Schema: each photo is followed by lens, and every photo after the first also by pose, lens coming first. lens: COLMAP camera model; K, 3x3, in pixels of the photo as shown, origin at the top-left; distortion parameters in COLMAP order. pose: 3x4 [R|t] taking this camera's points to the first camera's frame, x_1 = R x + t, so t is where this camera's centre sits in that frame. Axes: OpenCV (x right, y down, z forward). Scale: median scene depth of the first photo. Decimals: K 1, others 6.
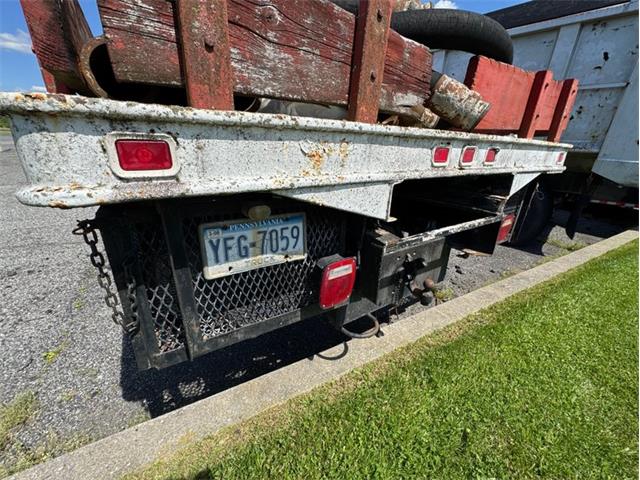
lens RADIAL K [[258.6, 0, 320.0], [0, 258.6, 240.0], [0, 0, 1]] dist [0.006281, -0.000124]
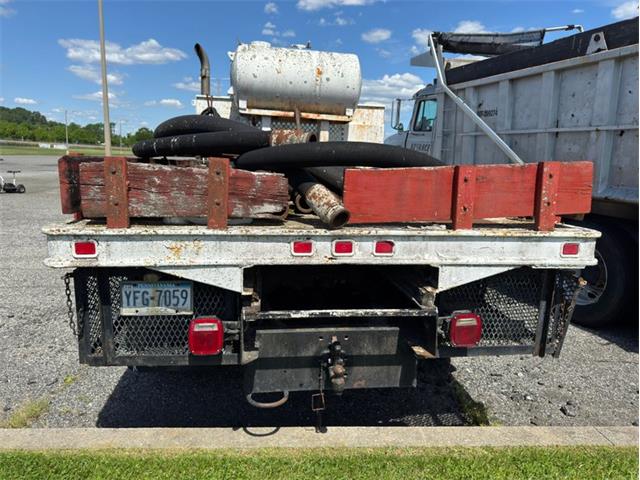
lens RADIAL K [[469.3, 0, 320.0], [0, 469.3, 240.0], [0, 0, 1]] dist [0.029444, -0.008351]
pose [[0.900995, 0.072644, -0.427705, 1.778570], [-0.150933, 0.976781, -0.152049, -0.043584], [0.406728, 0.201550, 0.891039, -1.136084]]
